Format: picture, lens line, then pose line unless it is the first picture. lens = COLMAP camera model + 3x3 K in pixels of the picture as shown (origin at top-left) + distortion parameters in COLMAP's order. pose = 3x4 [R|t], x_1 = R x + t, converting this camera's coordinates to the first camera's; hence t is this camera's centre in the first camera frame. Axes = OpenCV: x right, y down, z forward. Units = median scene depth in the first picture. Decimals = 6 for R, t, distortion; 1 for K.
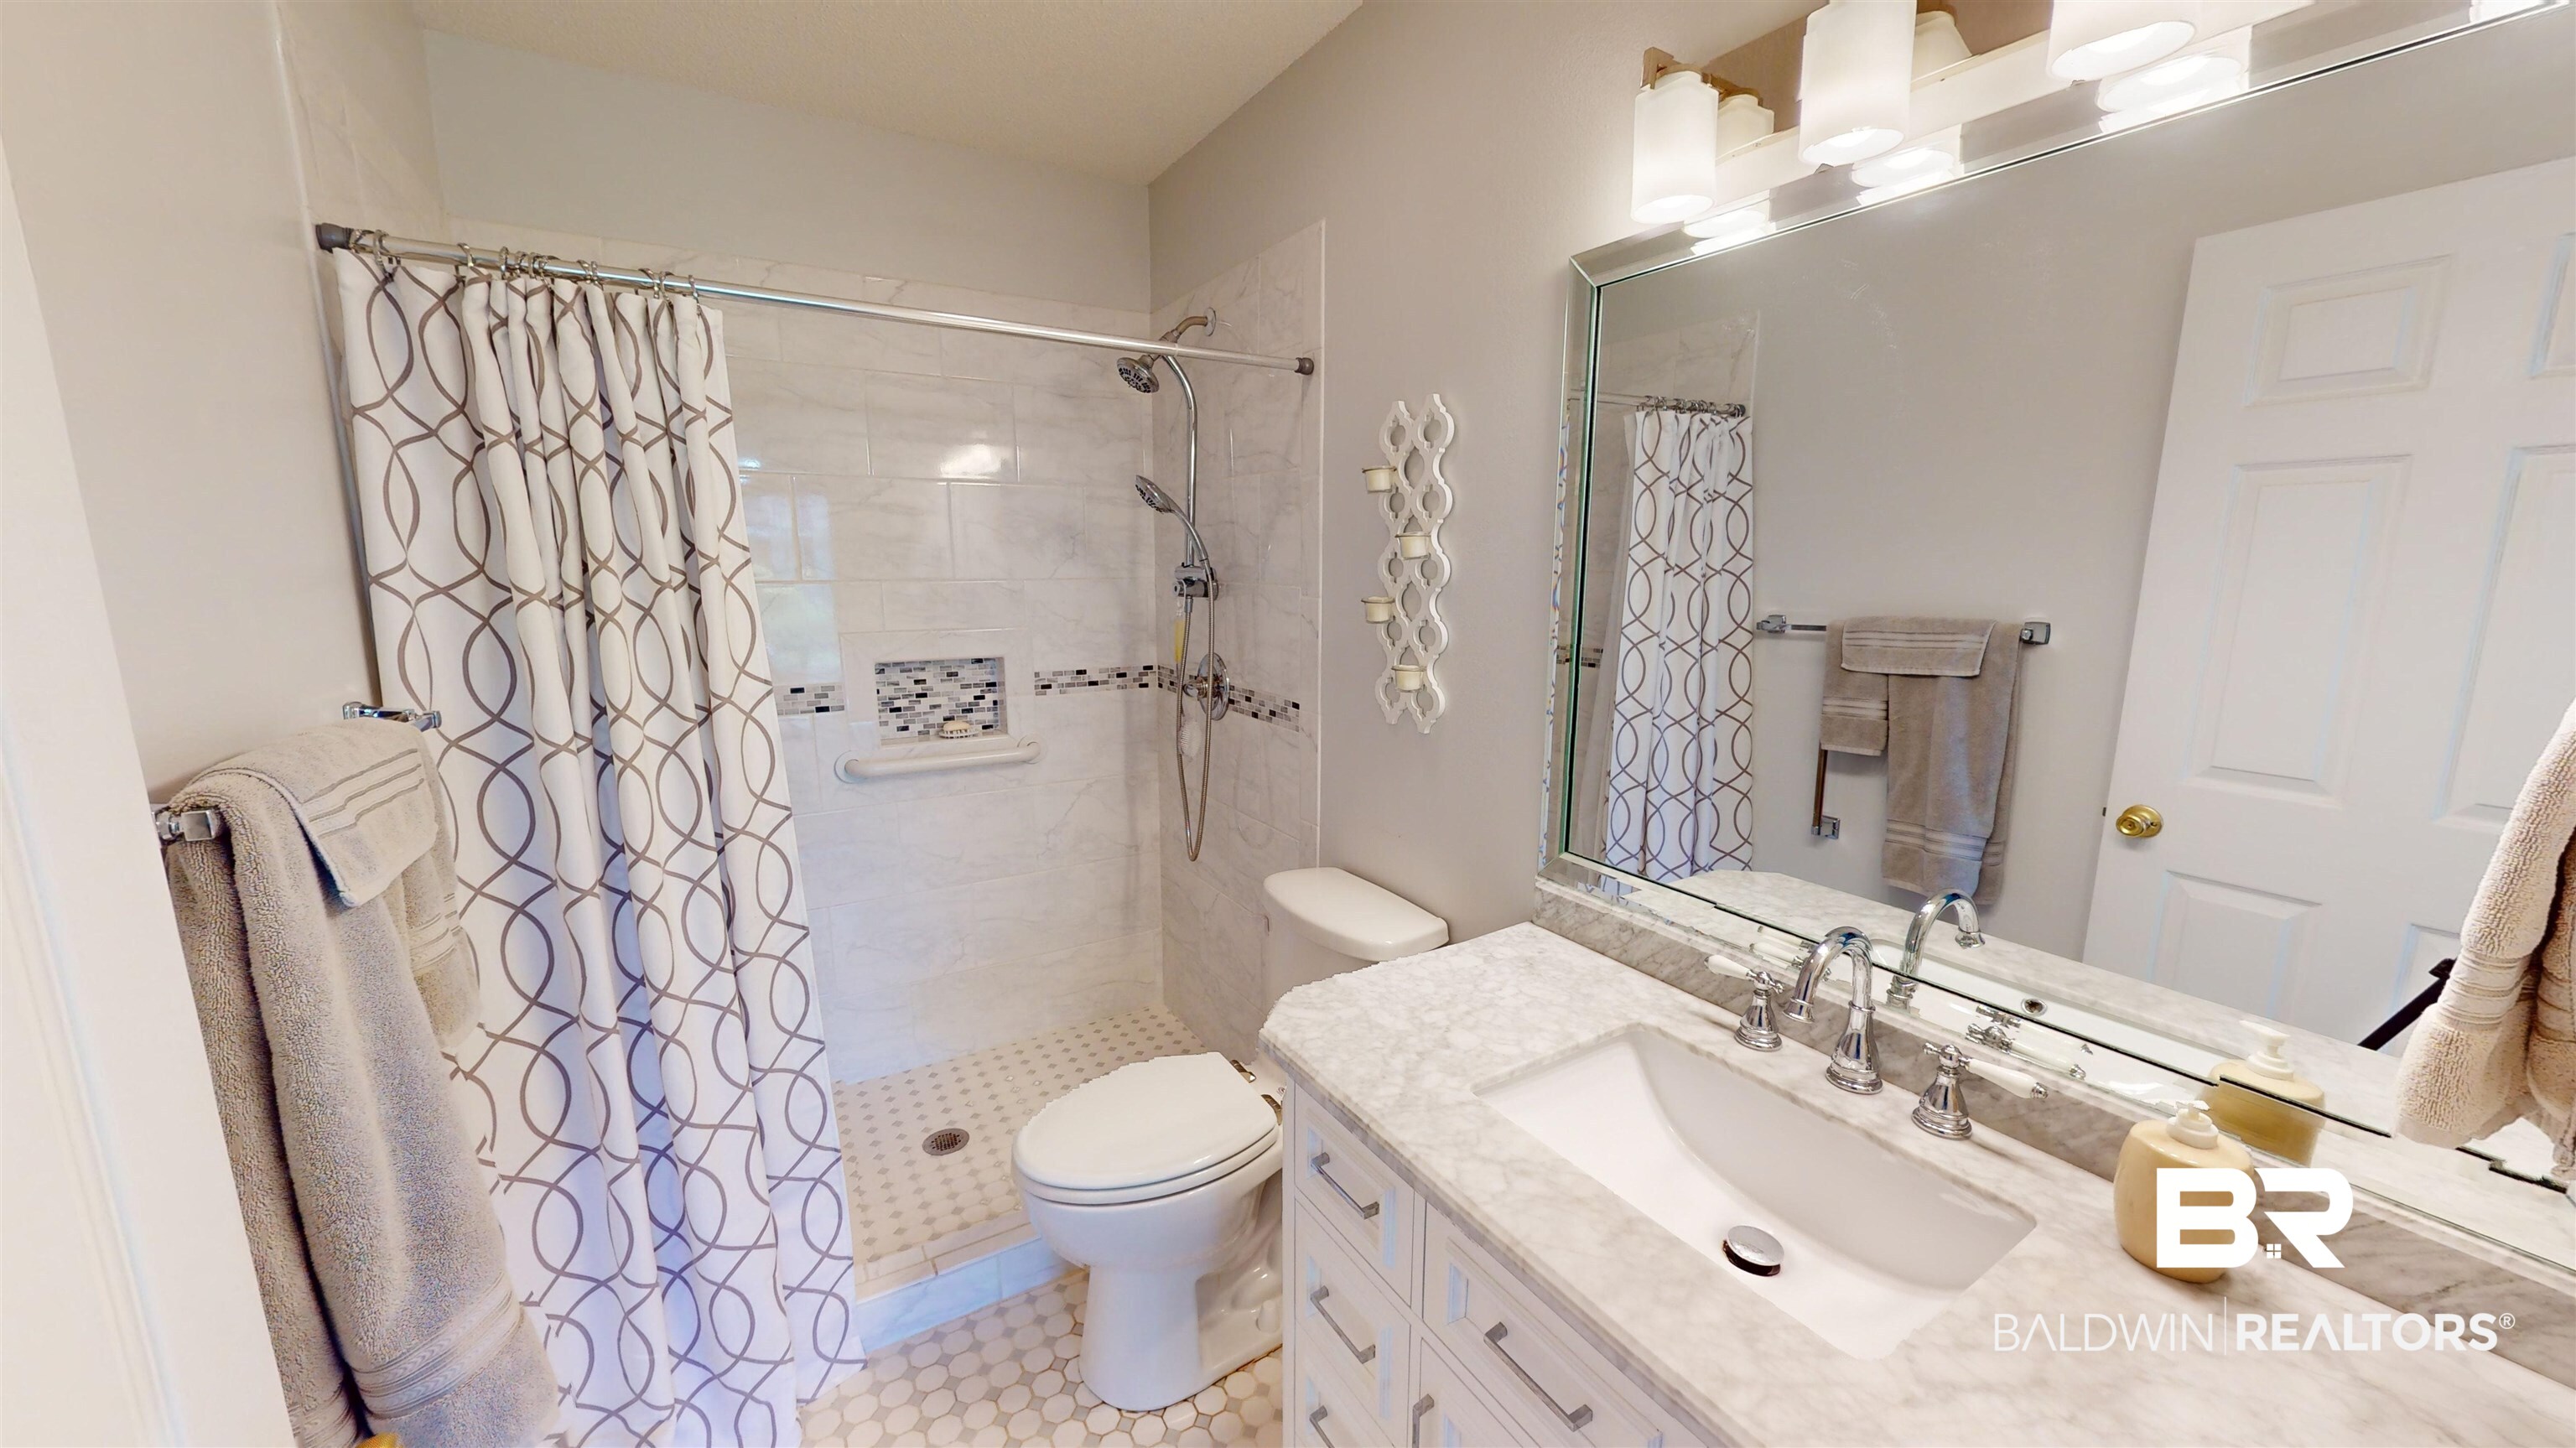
lens RADIAL K [[947.0, 0, 1288.4], [0, 947.0, 726.9], [0, 0, 1]] dist [0.002171, -0.000250]
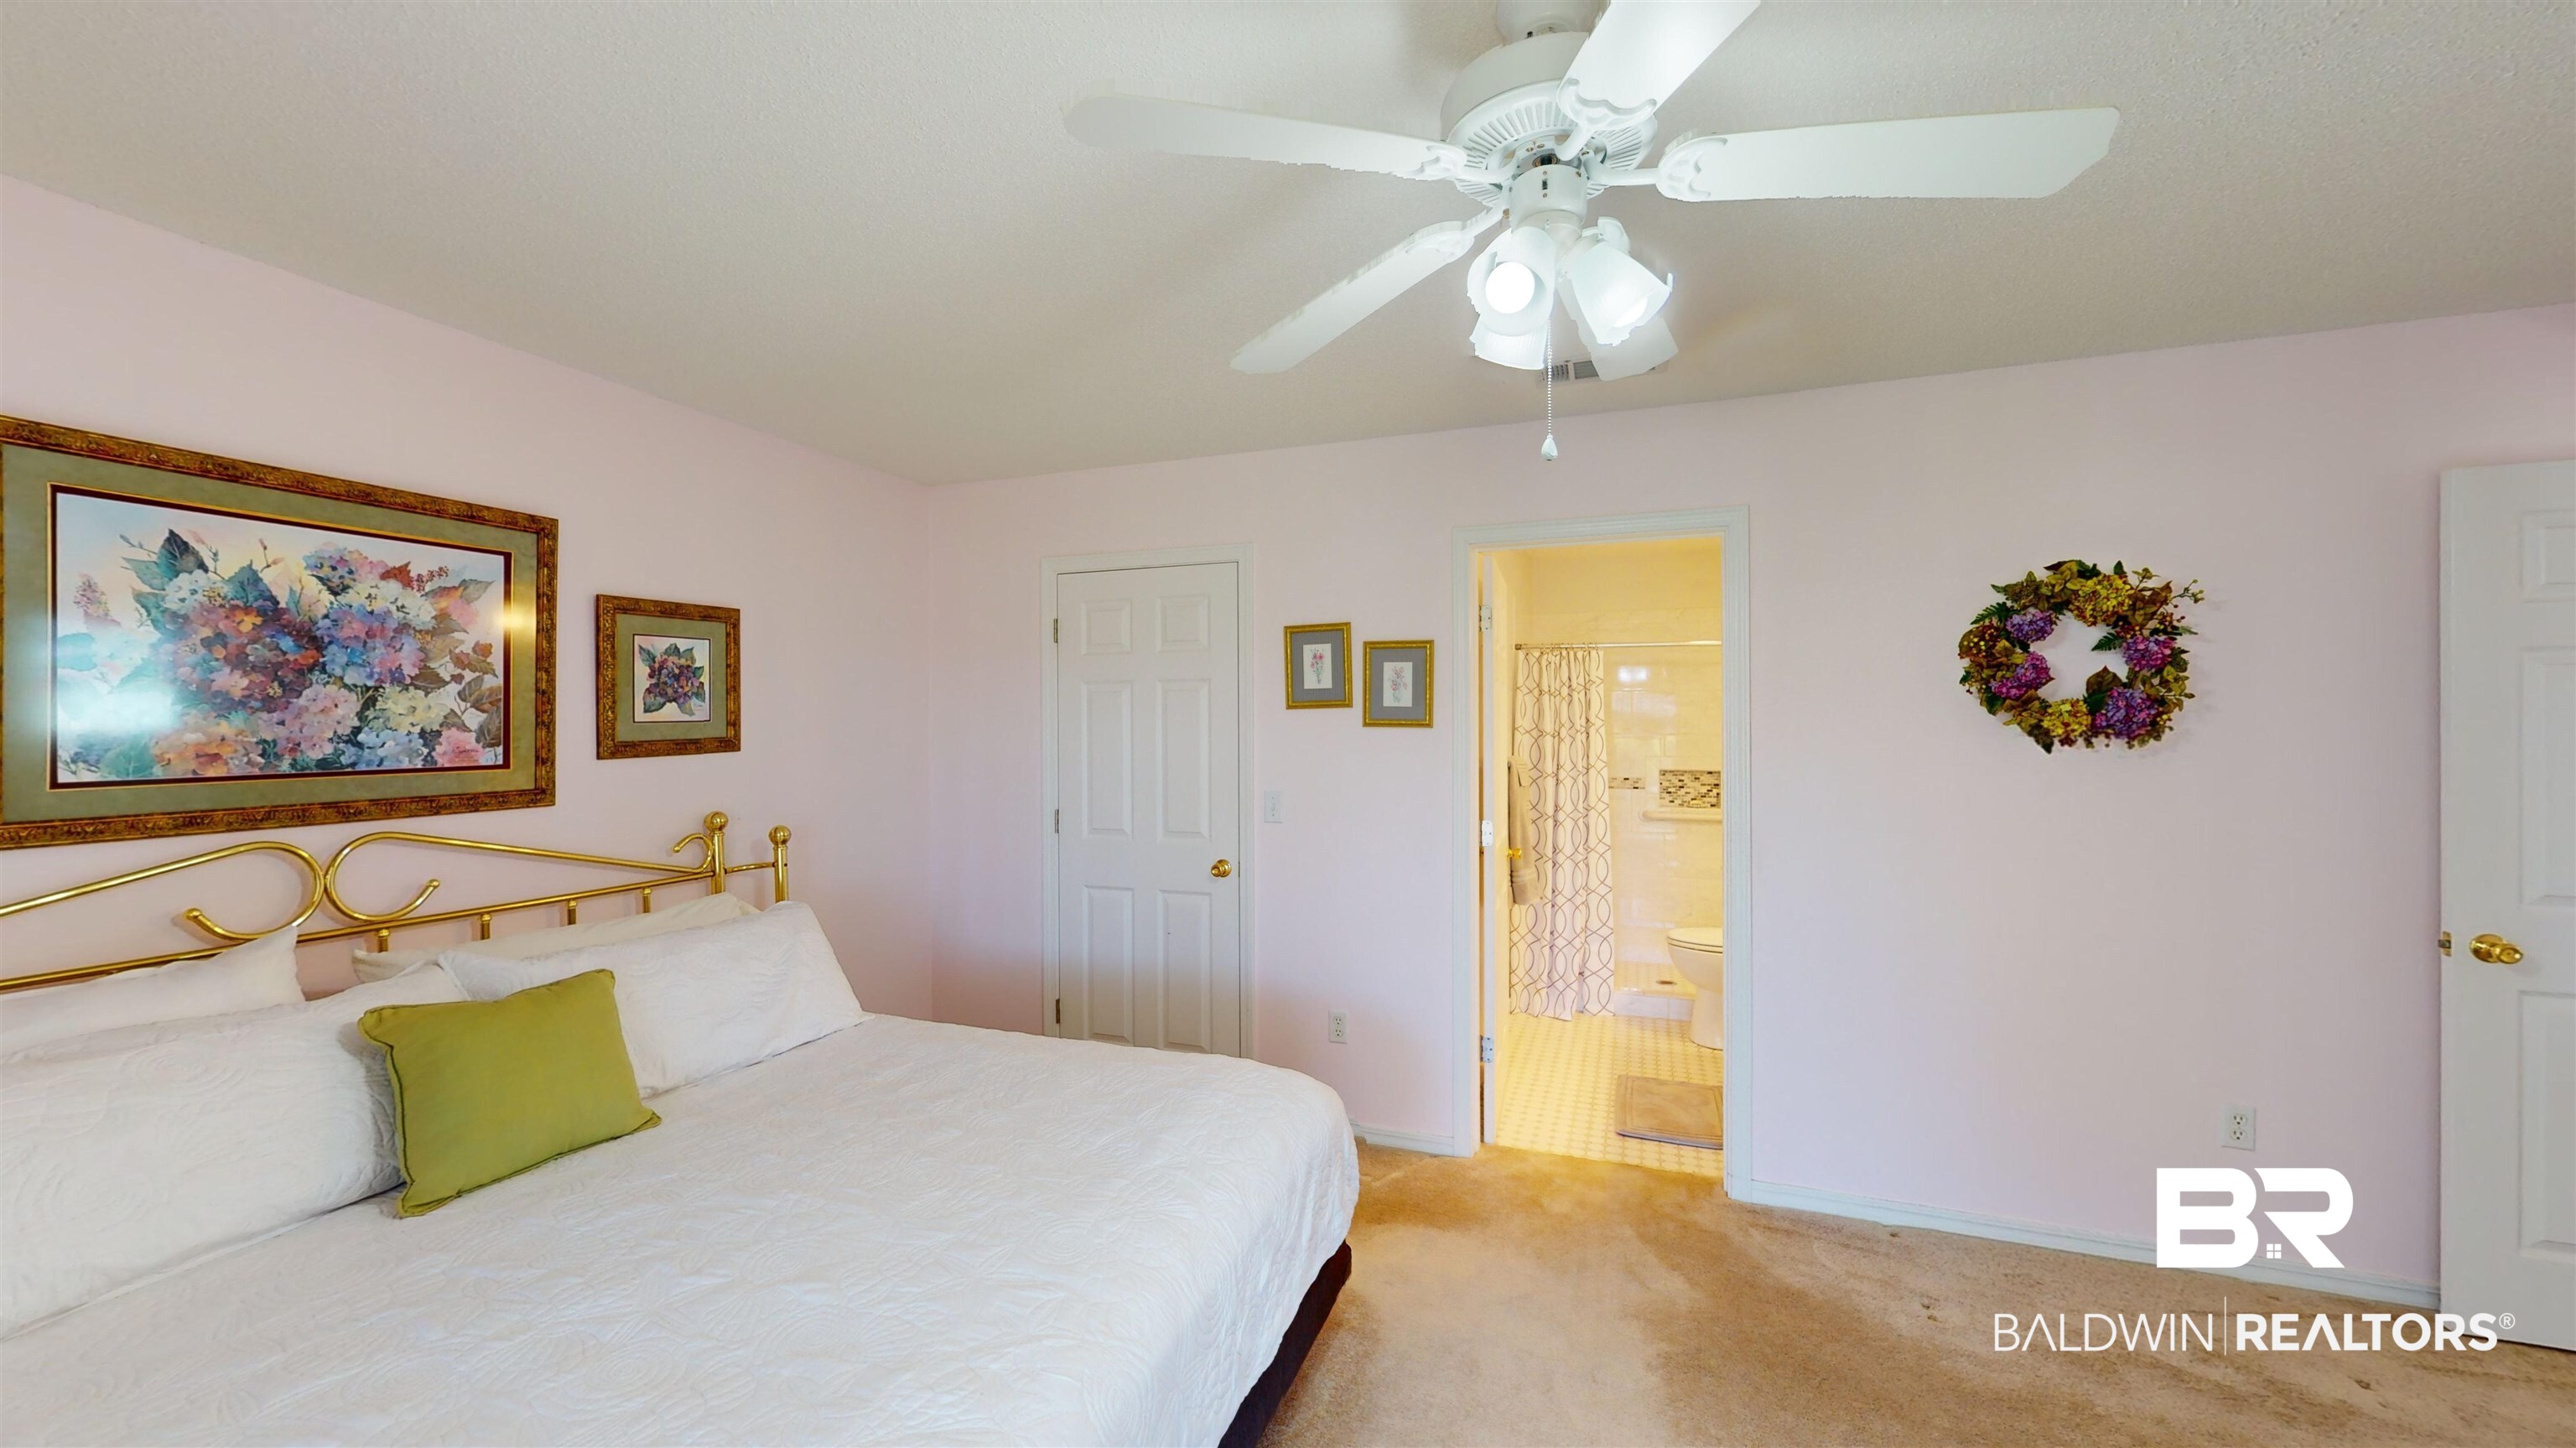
lens RADIAL K [[947.0, 0, 1288.4], [0, 947.0, 726.9], [0, 0, 1]] dist [0.002171, -0.000250]
pose [[0.620857, 0.000530, -0.783923, 1.310533], [-0.142769, 0.983352, -0.112407, 0.353288], [0.770813, 0.181709, 0.610597, -1.817723]]
